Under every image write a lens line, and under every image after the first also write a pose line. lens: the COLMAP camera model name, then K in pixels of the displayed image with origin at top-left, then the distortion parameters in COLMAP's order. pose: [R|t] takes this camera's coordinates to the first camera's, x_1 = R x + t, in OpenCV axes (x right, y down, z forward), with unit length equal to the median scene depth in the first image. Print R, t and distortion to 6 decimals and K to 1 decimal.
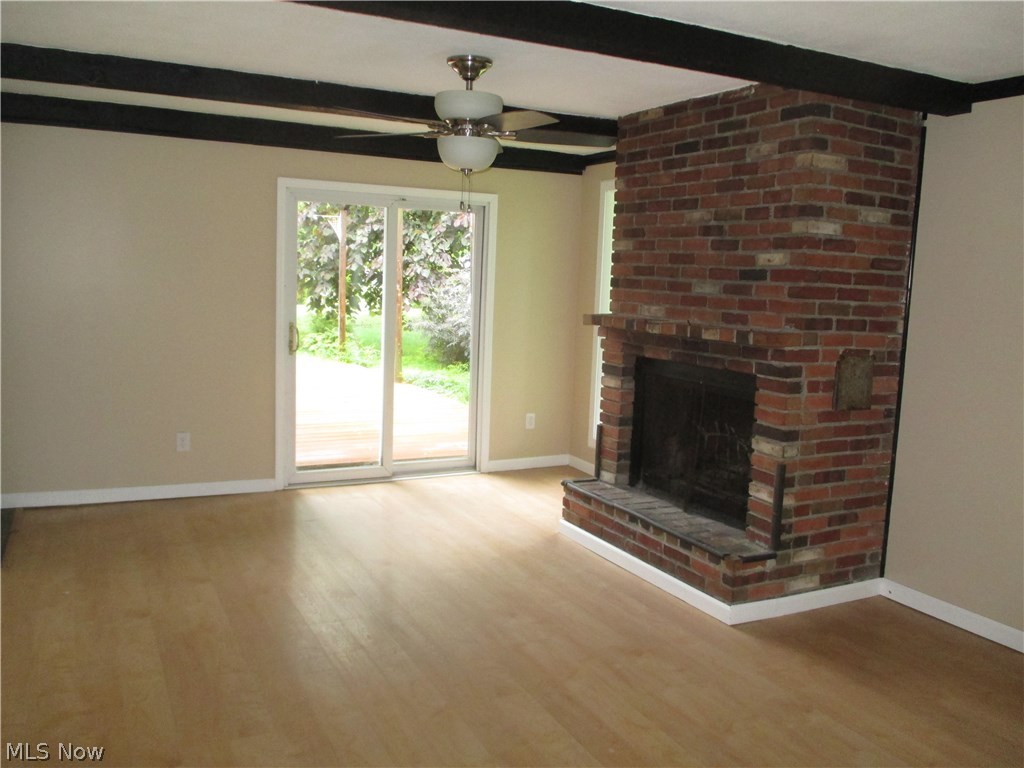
lens RADIAL K [[849.9, 0, 510.8], [0, 849.9, 381.3], [0, 0, 1]] dist [0.003475, 0.000027]
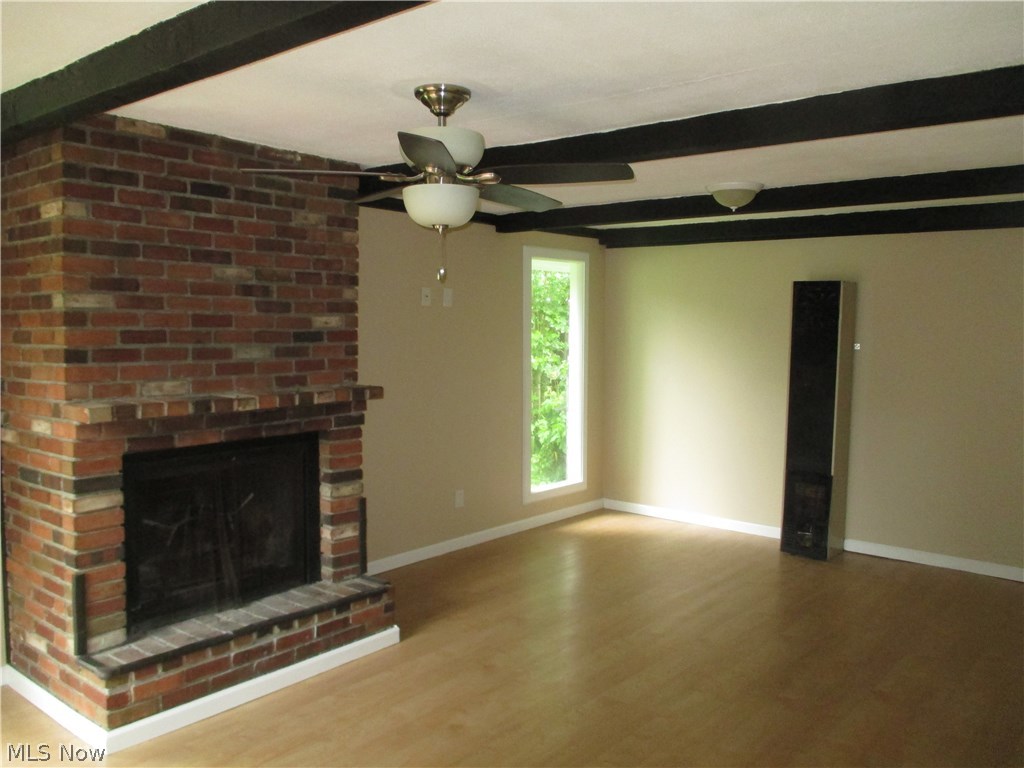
lens RADIAL K [[849.9, 0, 510.1], [0, 849.9, 387.6], [0, 0, 1]] dist [0.003475, 0.000027]
pose [[-0.383762, -0.108752, 0.917006, -0.729973], [0.096006, 0.982961, 0.156752, -0.193172], [-0.918428, 0.148193, -0.366782, 1.107393]]
